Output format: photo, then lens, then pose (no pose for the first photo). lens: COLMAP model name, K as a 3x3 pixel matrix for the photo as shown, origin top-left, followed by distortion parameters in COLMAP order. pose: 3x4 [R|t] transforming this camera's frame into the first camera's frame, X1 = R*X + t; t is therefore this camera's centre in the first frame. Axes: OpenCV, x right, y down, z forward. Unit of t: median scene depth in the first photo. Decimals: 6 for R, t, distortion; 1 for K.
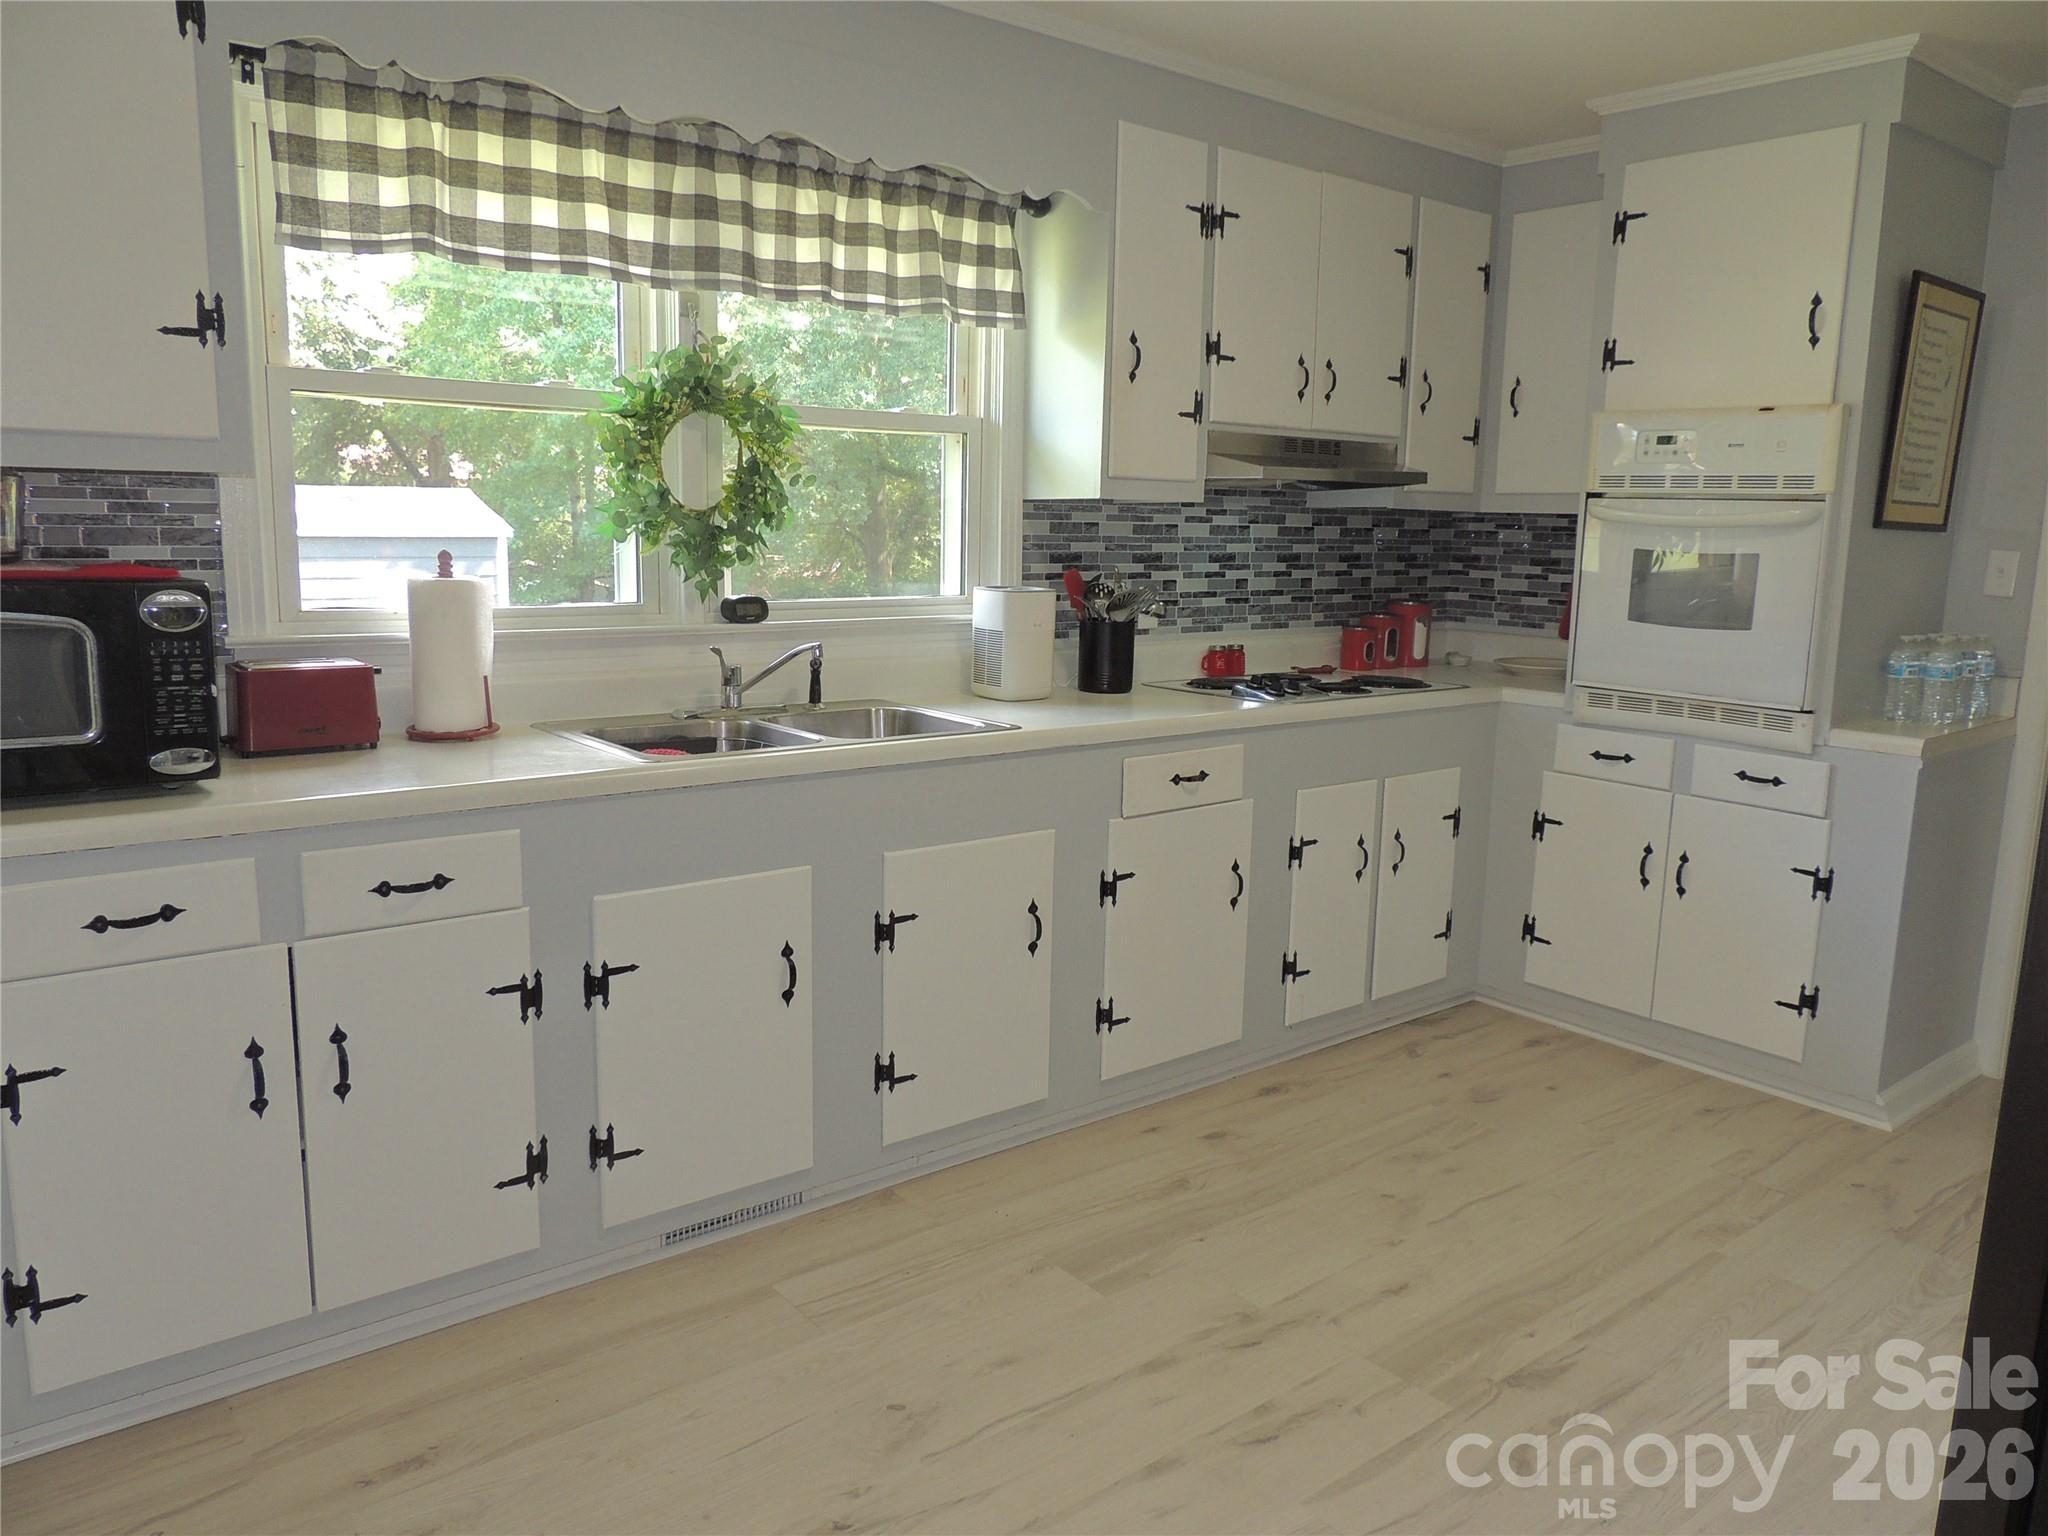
lens RADIAL K [[1459.6, 0, 1026.4], [0, 1459.6, 766.8], [0, 0, 1]] dist [-0.024596, 0.006219]
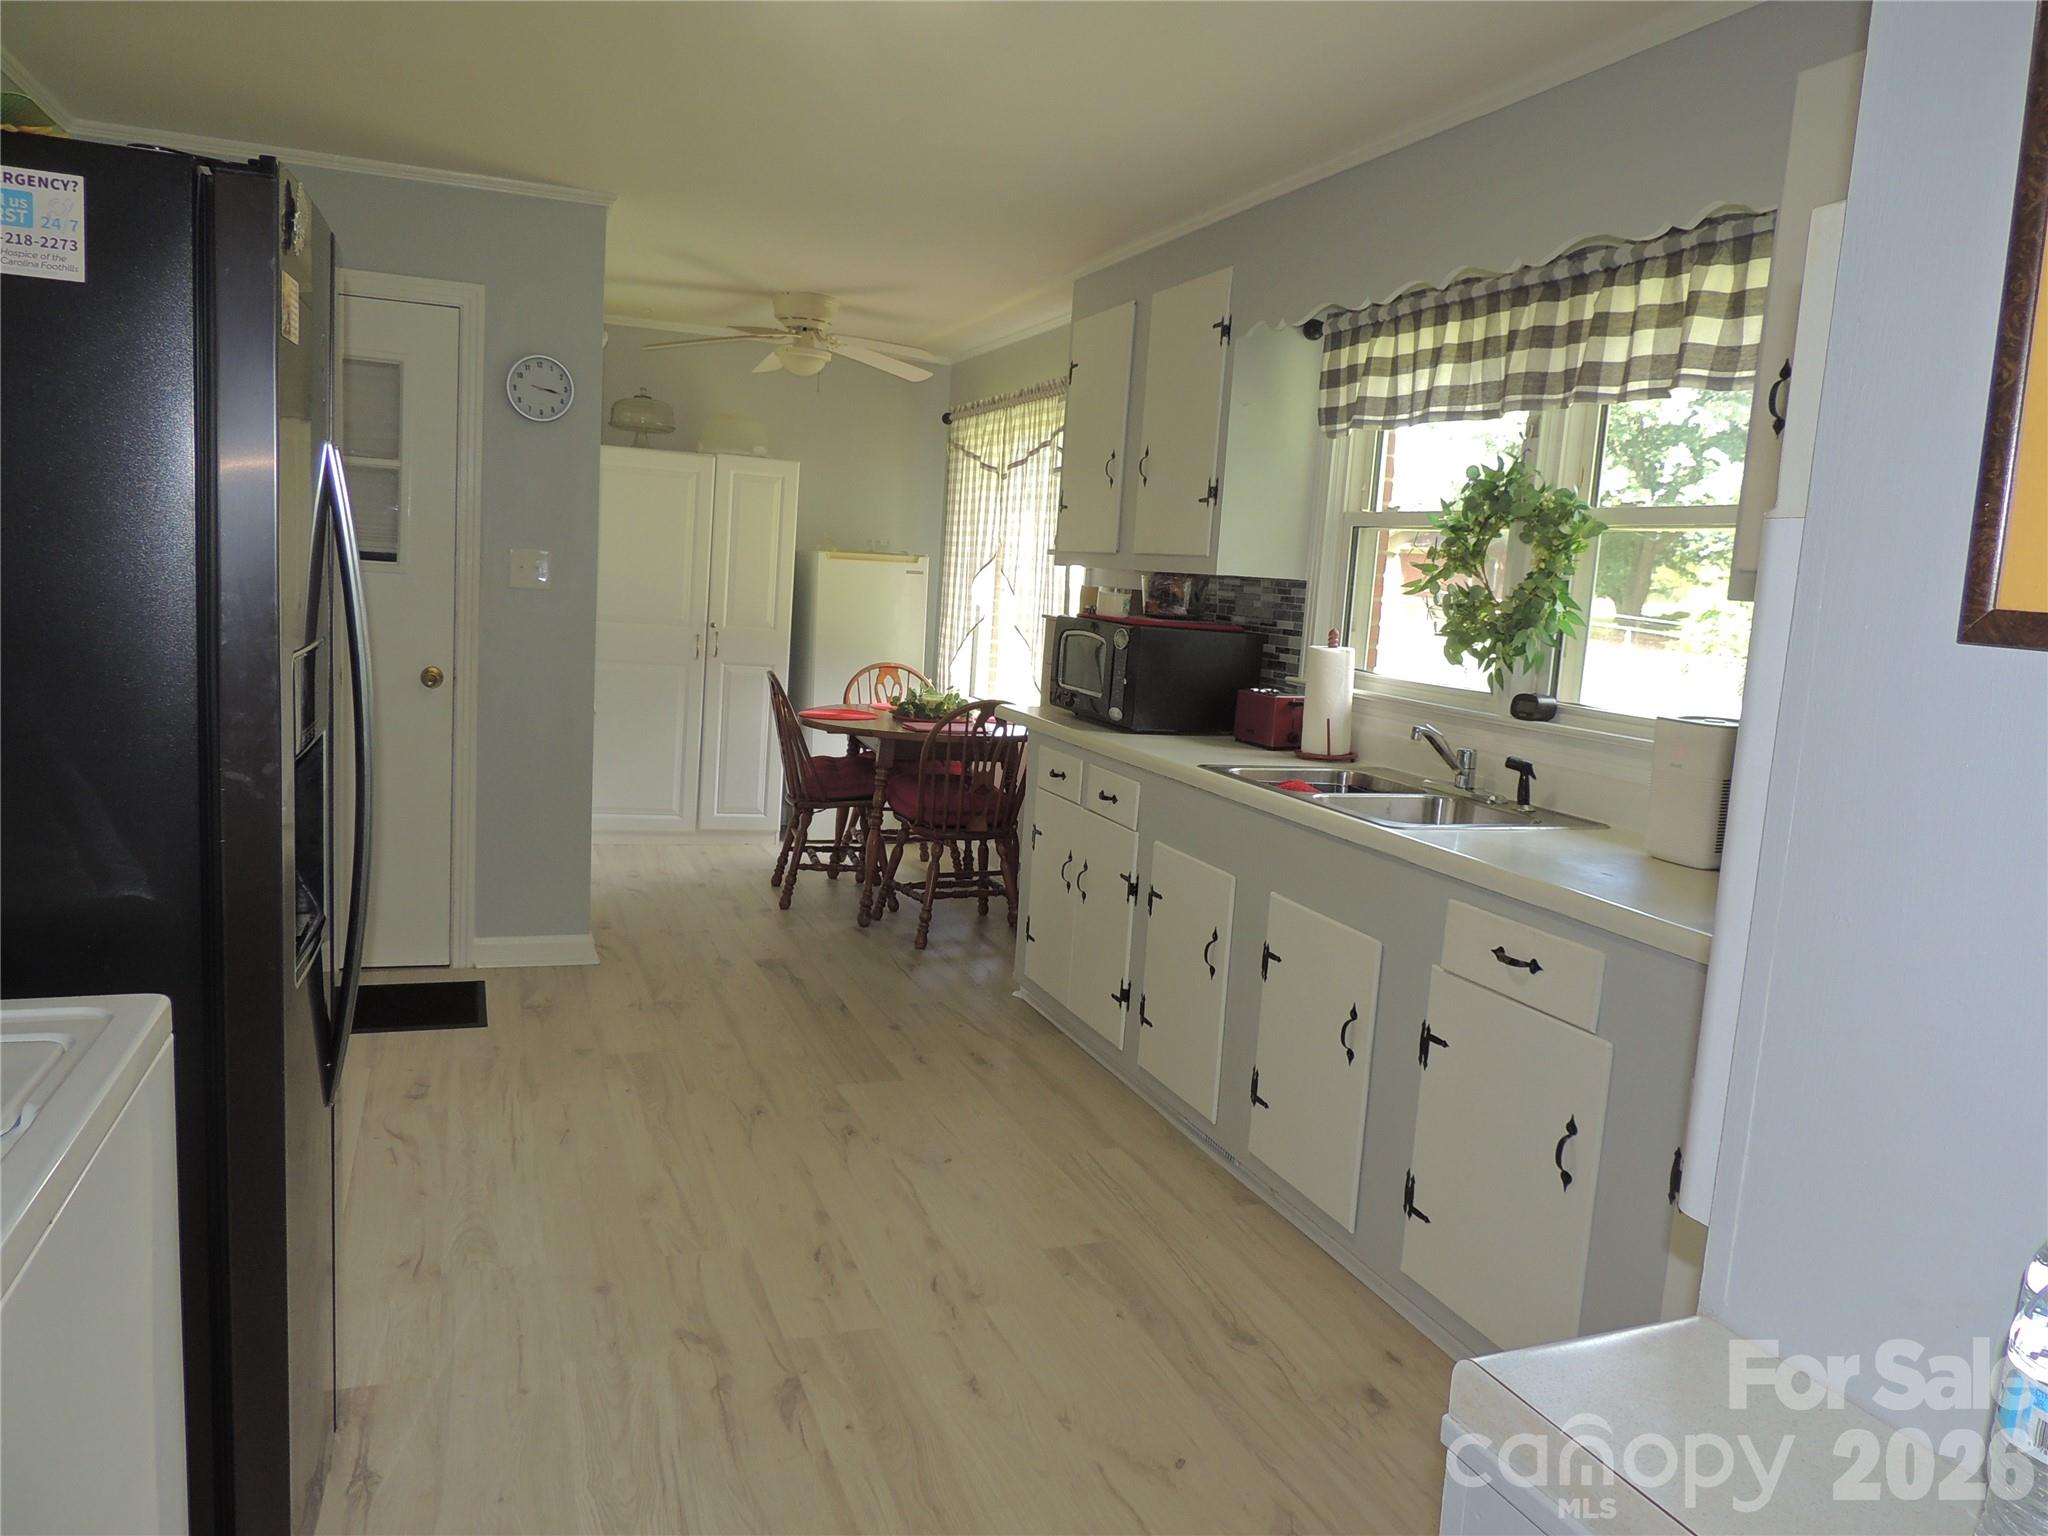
lens RADIAL K [[1459.6, 0, 1034.9], [0, 1459.6, 763.1], [0, 0, 1]] dist [-0.024596, 0.006219]
pose [[-0.304940, 0.085452, -0.948530, 0.846216], [-0.226315, 0.960935, 0.159327, -0.145712], [0.925091, 0.263252, -0.273689, 0.908944]]
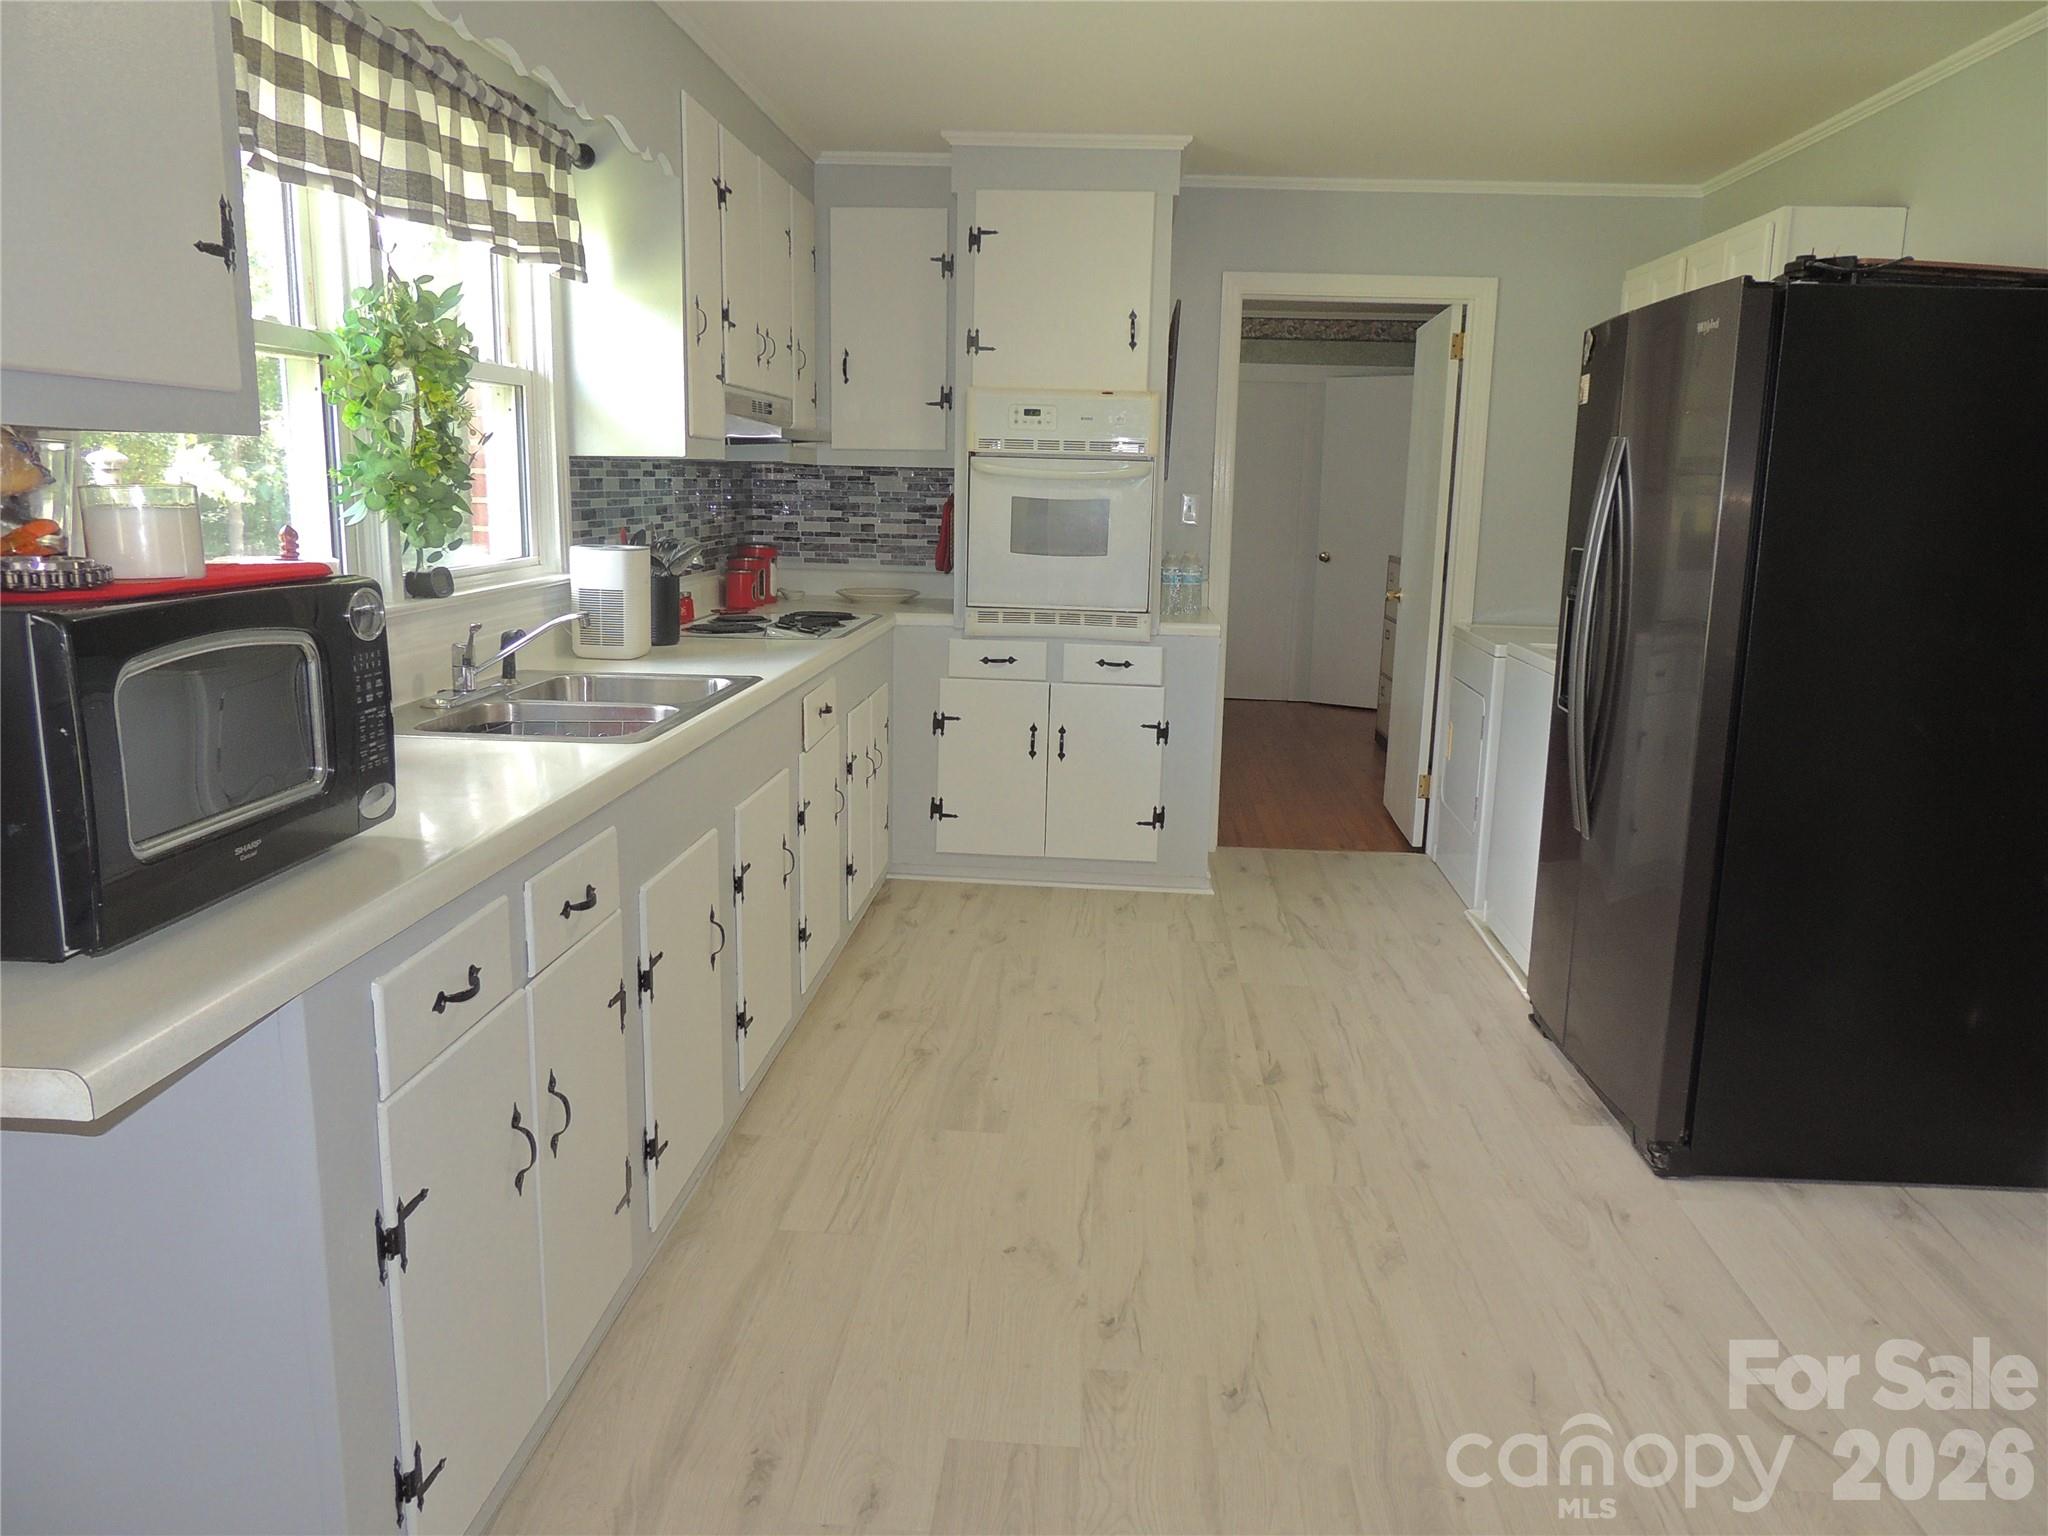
lens RADIAL K [[1459.6, 0, 1026.1], [0, 1459.6, 771.0], [0, 0, 1]] dist [-0.024596, 0.006219]
pose [[0.680708, -0.149512, 0.717135, -0.564799], [0.115810, 0.988604, 0.096181, -0.034710], [-0.723343, 0.017580, 0.690266, 0.112824]]
